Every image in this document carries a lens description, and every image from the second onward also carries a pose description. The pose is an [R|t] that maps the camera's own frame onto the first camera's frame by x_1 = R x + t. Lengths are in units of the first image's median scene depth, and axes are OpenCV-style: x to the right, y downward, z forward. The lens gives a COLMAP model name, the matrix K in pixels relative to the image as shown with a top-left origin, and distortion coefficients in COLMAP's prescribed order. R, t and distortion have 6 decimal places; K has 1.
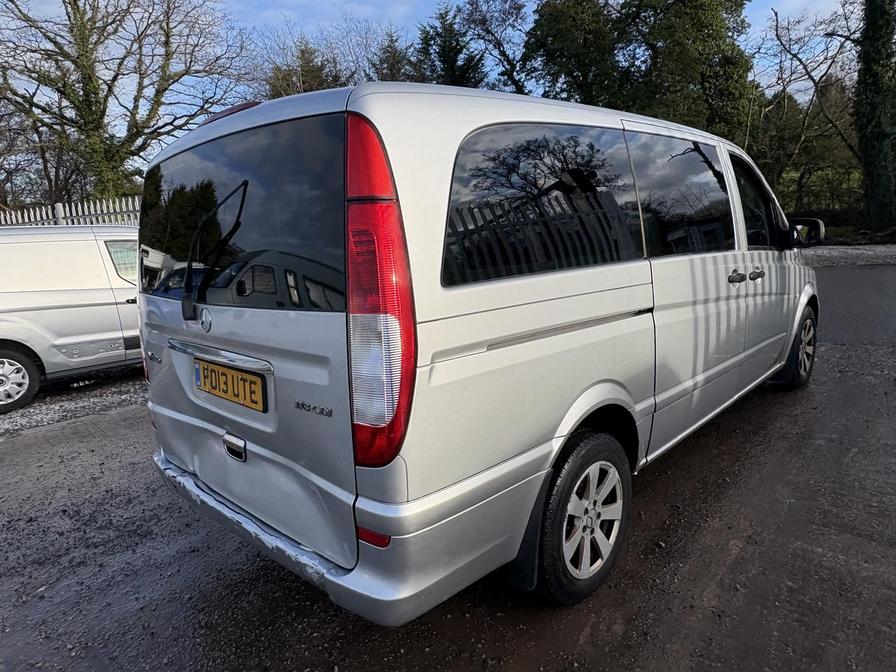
lens RADIAL K [[574.0, 0, 449.6], [0, 574.0, 339.2], [0, 0, 1]] dist [0.003683, 0.001766]
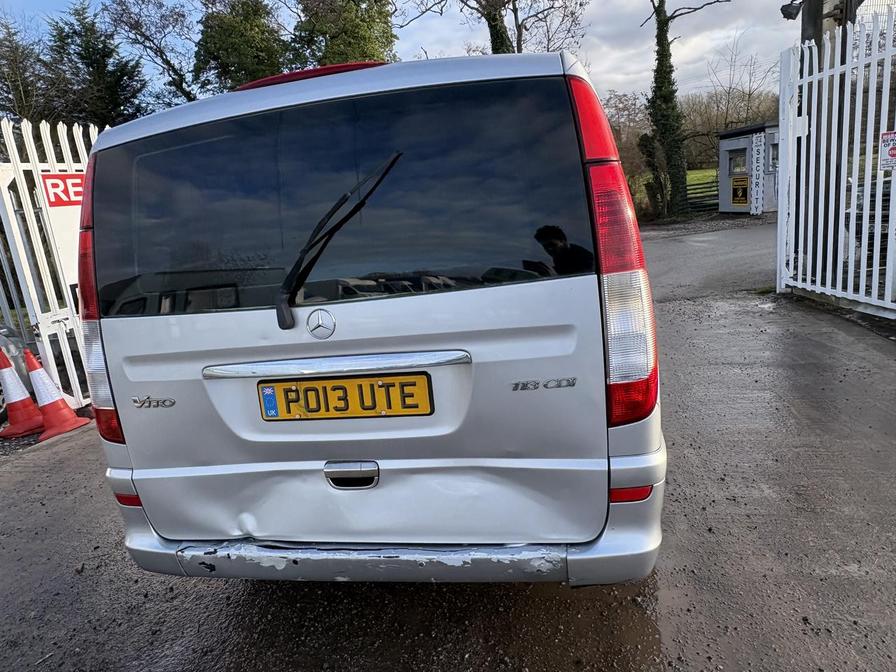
lens RADIAL K [[574.0, 0, 449.5], [0, 574.0, 331.0], [0, 0, 1]] dist [0.003683, 0.001766]
pose [[0.845362, -0.142847, 0.514740, -0.063735], [0.165958, 0.986132, 0.001111, 0.000507], [-0.507761, 0.084485, 0.857346, 0.019451]]
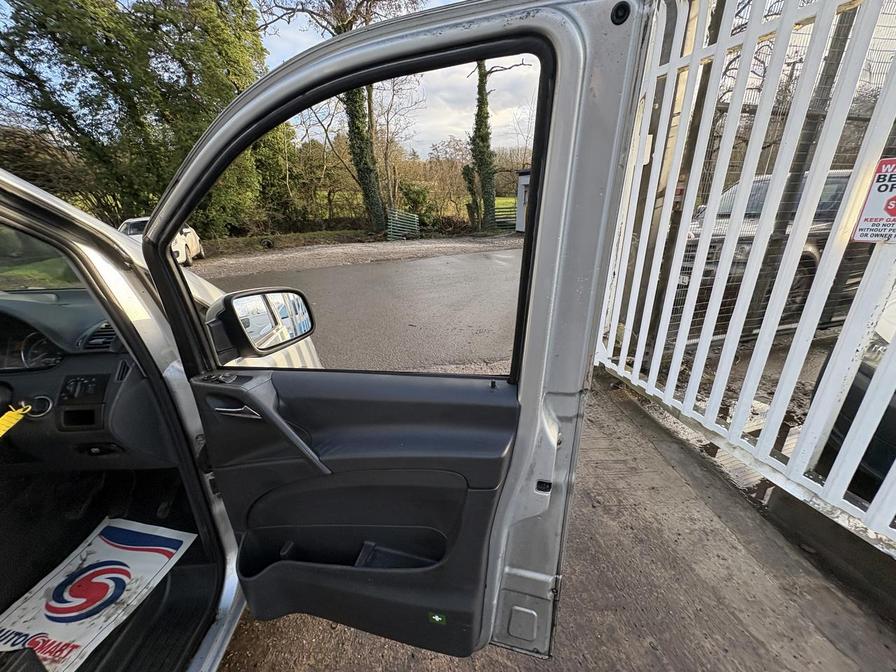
lens RADIAL K [[357.3, 0, 448.8], [0, 357.3, 334.2], [0, 0, 1]] dist [0.003281, -0.000407]
pose [[0.680212, -0.205714, 0.703557, 0.096162], [0.130313, 0.978461, 0.160105, -0.035831], [-0.721339, -0.017223, 0.692368, 0.126776]]
